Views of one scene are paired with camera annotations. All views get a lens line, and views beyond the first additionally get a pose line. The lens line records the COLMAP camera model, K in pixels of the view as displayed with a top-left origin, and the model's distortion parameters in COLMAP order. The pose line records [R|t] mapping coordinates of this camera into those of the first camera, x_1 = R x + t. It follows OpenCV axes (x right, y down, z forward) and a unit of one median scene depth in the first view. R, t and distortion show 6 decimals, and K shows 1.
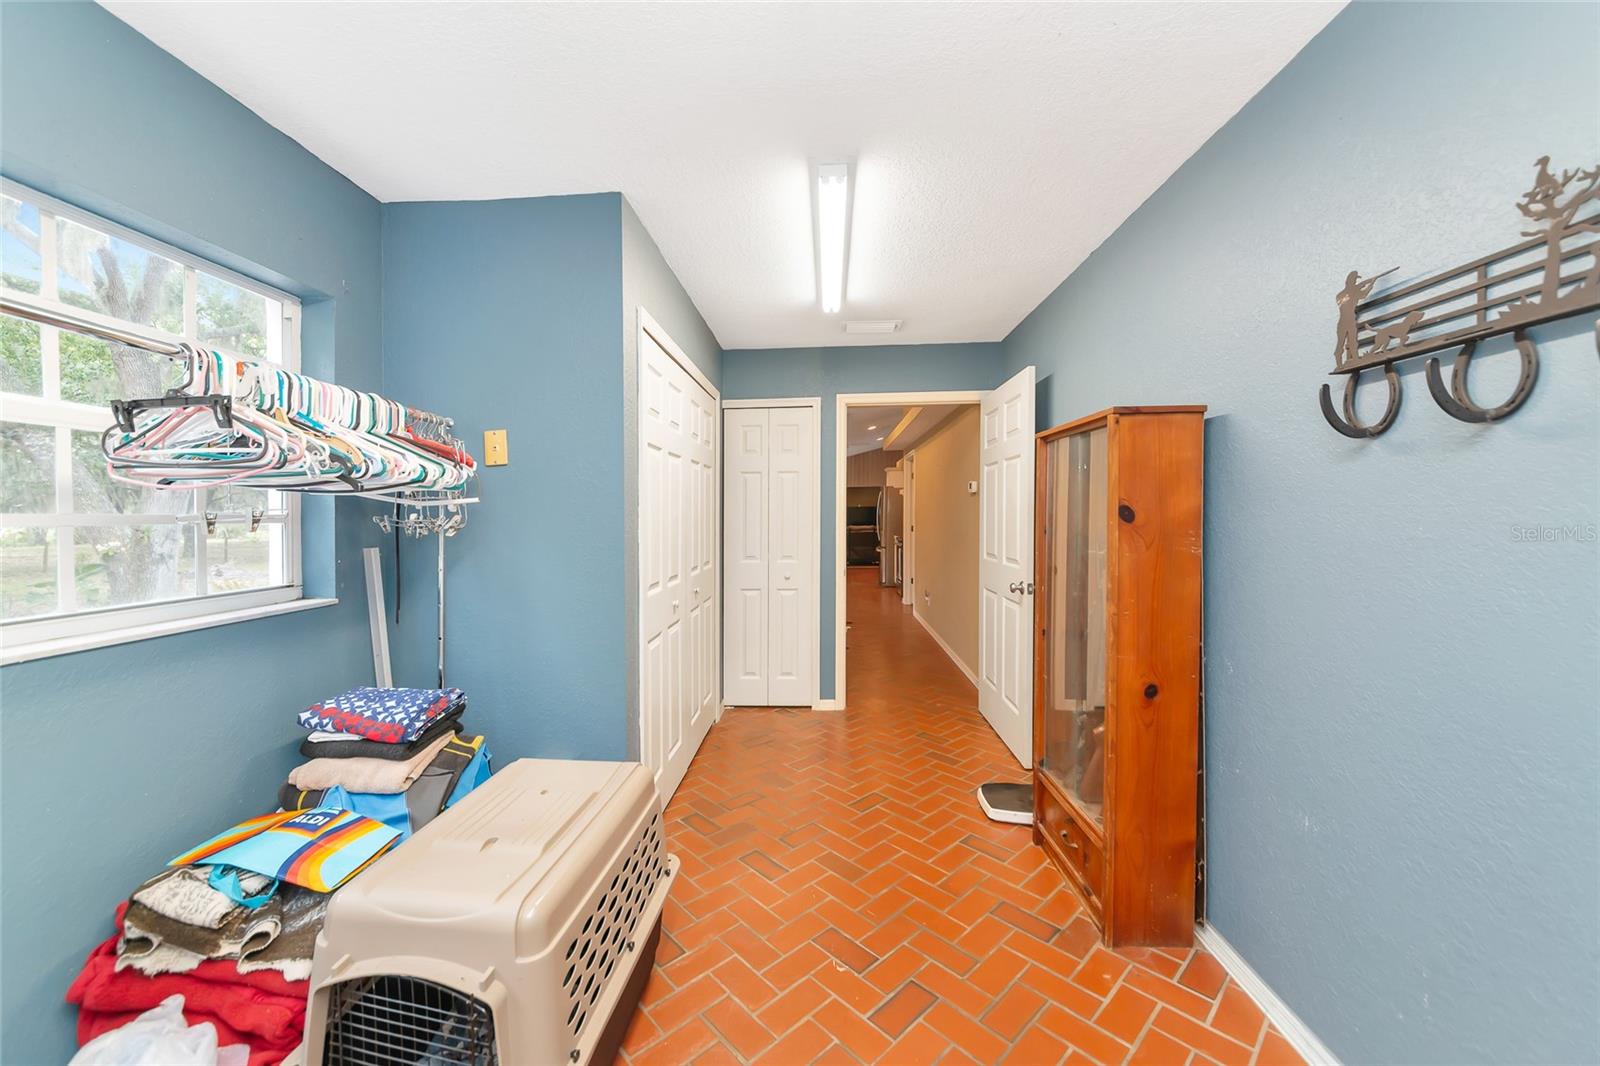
lens RADIAL K [[588.9, 0, 788.0], [0, 588.9, 520.8], [0, 0, 1]] dist [-0.001481, -0.000052]
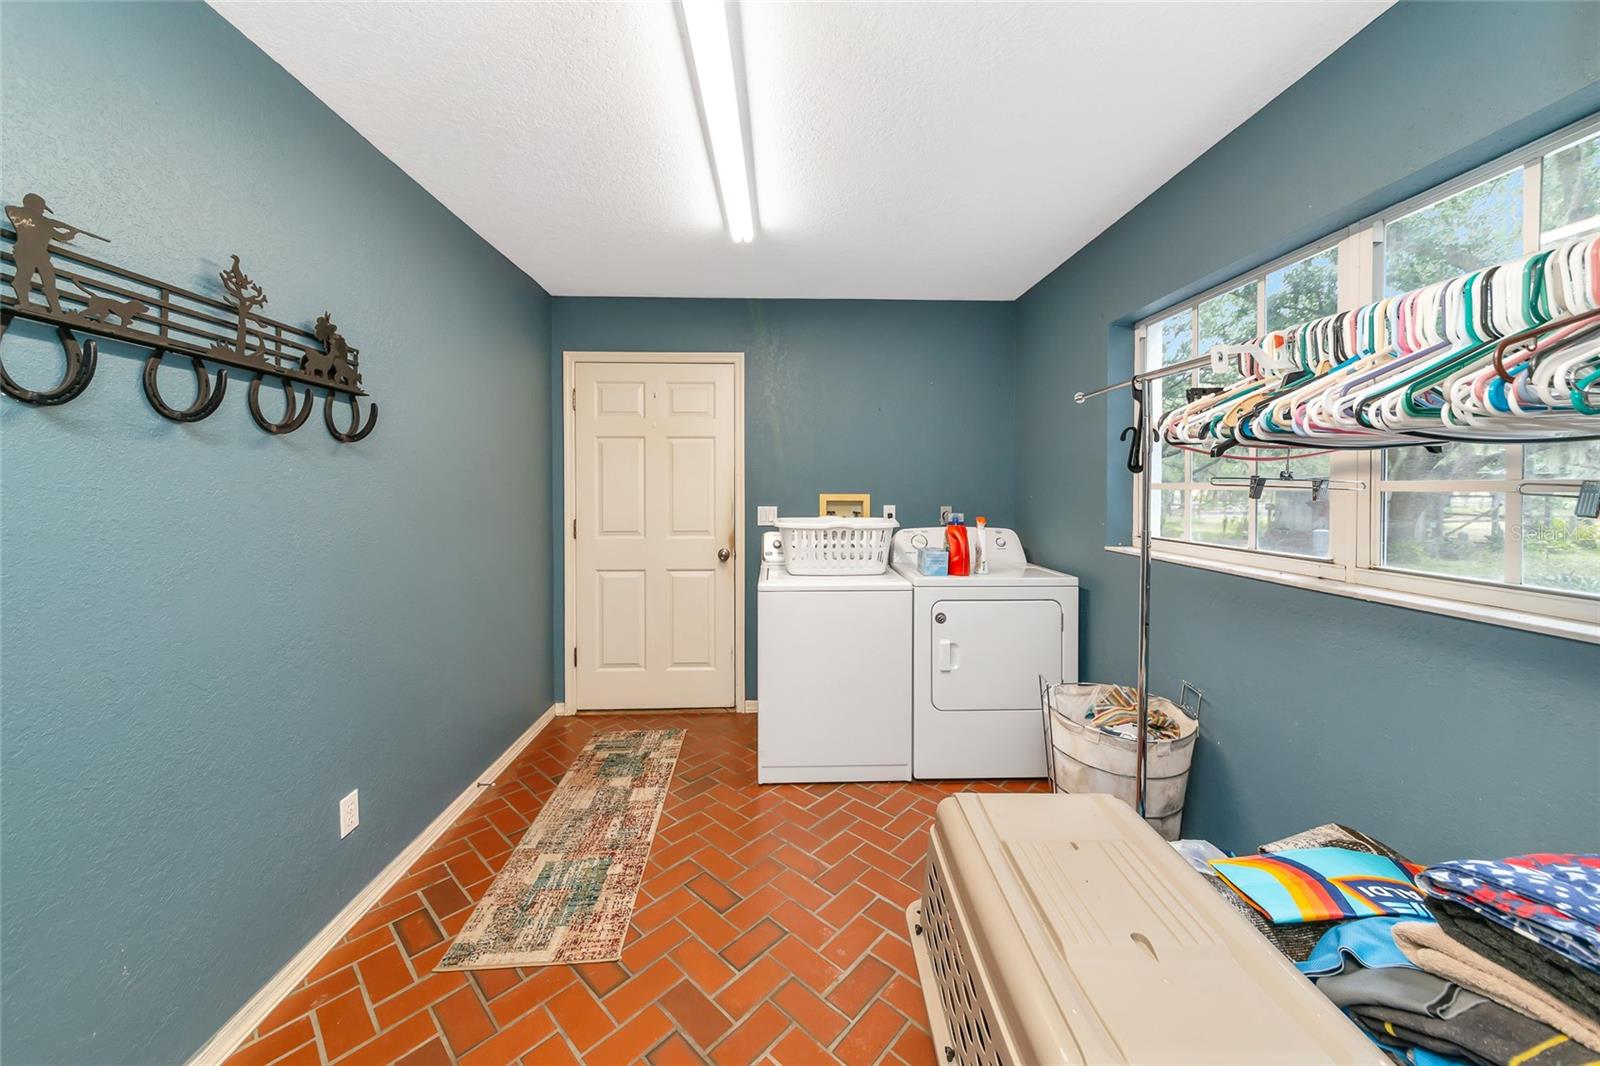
lens RADIAL K [[536.7, 0, 810.3], [0, 536.7, 497.1], [0, 0, 1]] dist [0.000112, -0.000010]
pose [[-0.994433, 0.006054, -0.105198, -0.016906], [0.003203, 0.999623, 0.027251, -0.033698], [0.105323, 0.026762, -0.994078, 2.254365]]
